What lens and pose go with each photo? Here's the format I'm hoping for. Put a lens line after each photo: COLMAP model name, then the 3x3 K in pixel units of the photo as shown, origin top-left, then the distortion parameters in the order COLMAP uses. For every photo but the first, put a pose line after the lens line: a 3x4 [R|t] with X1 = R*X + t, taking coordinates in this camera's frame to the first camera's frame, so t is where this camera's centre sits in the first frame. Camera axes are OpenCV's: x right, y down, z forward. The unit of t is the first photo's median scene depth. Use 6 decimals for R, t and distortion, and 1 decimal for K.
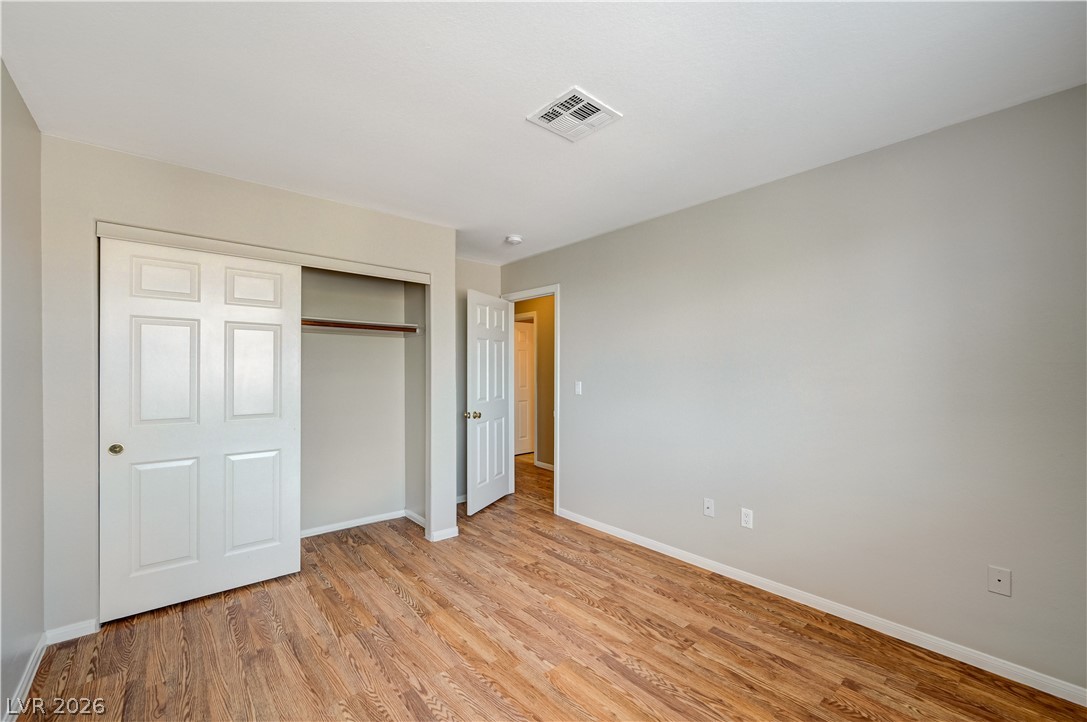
lens RADIAL K [[433.9, 0, 538.7], [0, 433.9, 373.1], [0, 0, 1]] dist [0.003586, -0.000722]
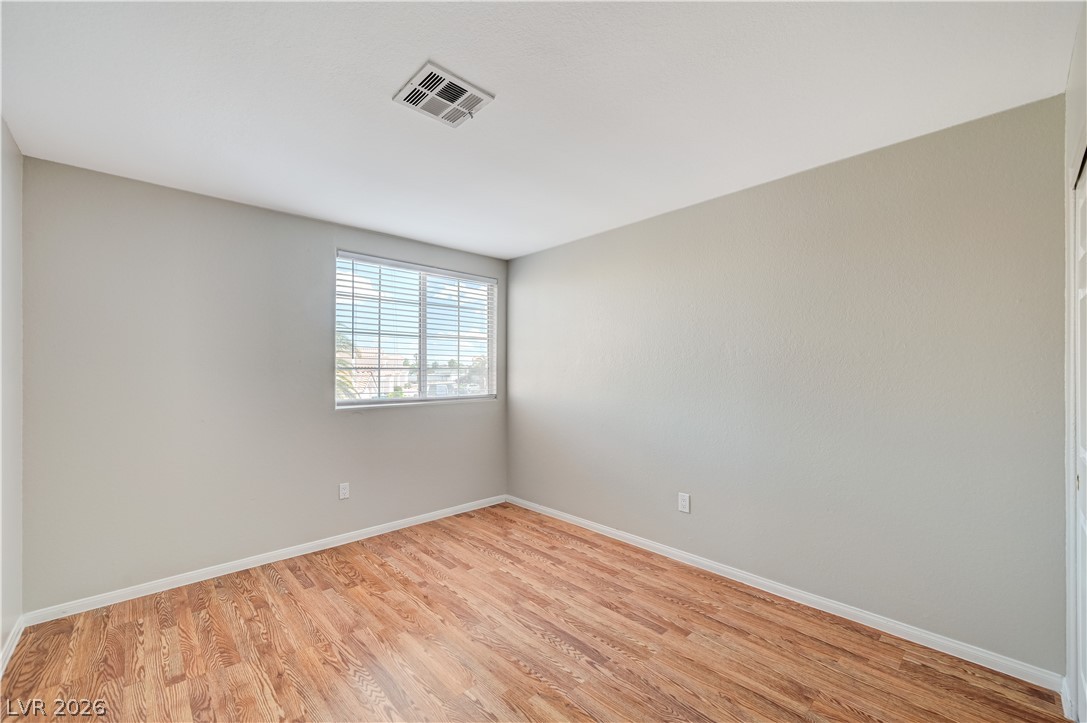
lens RADIAL K [[433.9, 0, 542.4], [0, 433.9, 370.1], [0, 0, 1]] dist [0.003586, -0.000722]
pose [[-0.998569, 0.002603, -0.053410, -0.064764], [0.002647, 0.999996, -0.000754, -0.004547], [0.053408, -0.000895, -0.998572, 1.556948]]
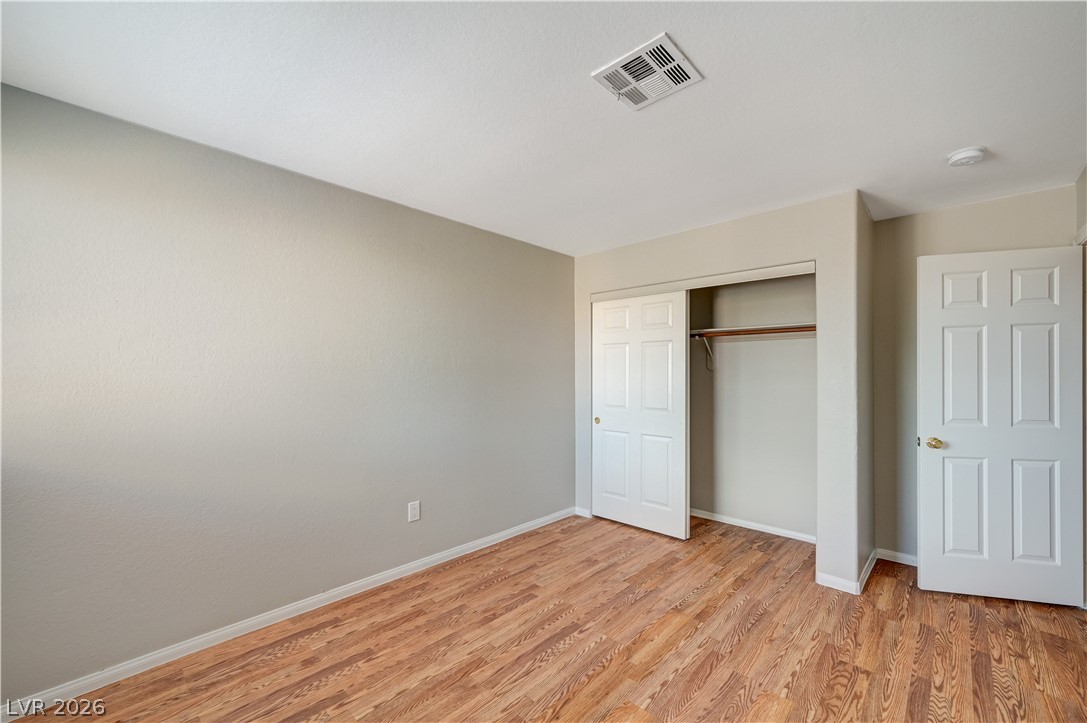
lens RADIAL K [[433.9, 0, 560.3], [0, 433.9, 375.0], [0, 0, 1]] dist [0.003586, -0.000722]
pose [[0.135140, -0.003672, -0.990820, 0.722738], [-0.005046, 0.999978, -0.004394, -0.000626], [0.990814, 0.005593, 0.135118, 0.571483]]
